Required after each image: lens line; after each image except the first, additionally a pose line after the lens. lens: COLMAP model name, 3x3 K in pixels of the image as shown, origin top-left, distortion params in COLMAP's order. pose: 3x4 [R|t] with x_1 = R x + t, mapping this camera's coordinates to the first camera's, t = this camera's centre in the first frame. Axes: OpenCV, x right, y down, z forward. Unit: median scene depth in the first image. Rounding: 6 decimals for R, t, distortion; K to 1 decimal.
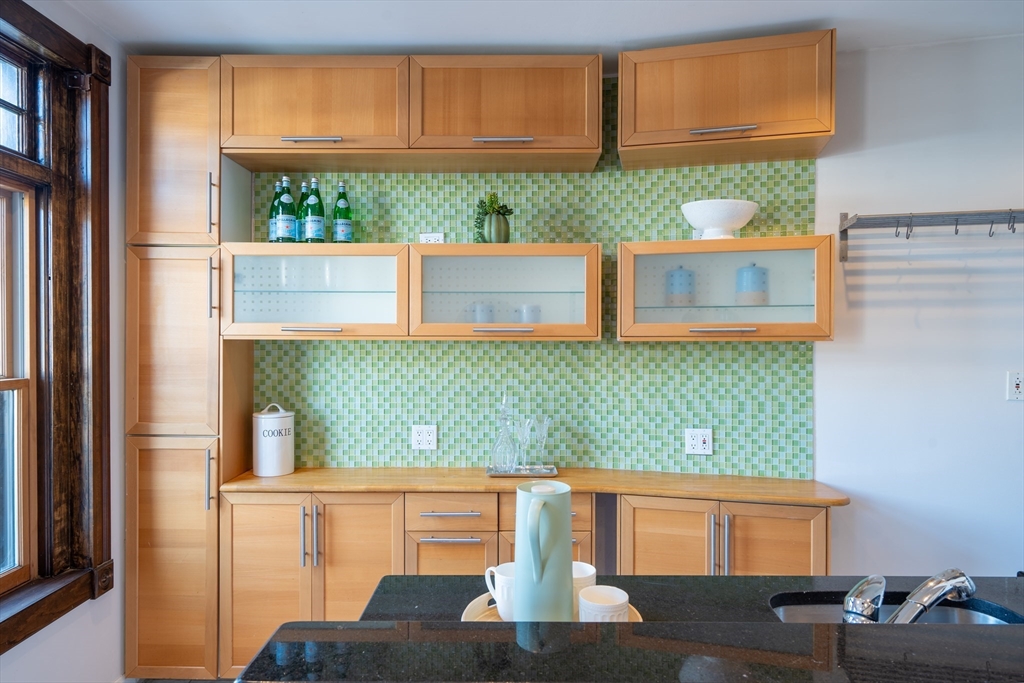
lens RADIAL K [[647.1, 0, 514.4], [0, 647.1, 342.0], [0, 0, 1]] dist [0.002227, 0.007727]
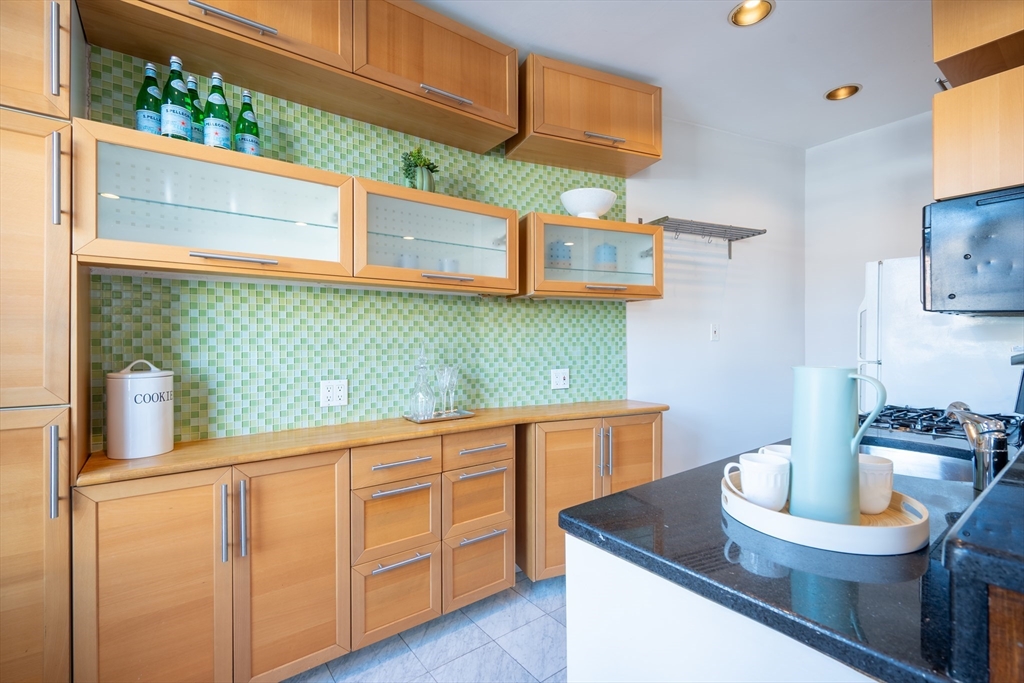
lens RADIAL K [[466.3, 0, 516.6], [0, 466.3, 341.8], [0, 0, 1]] dist [-0.006828, 0.003740]
pose [[0.792340, -0.008324, 0.610024, -0.376496], [0.011906, 0.999927, -0.001820, 0.084898], [-0.609964, 0.008705, 0.792381, 0.330444]]
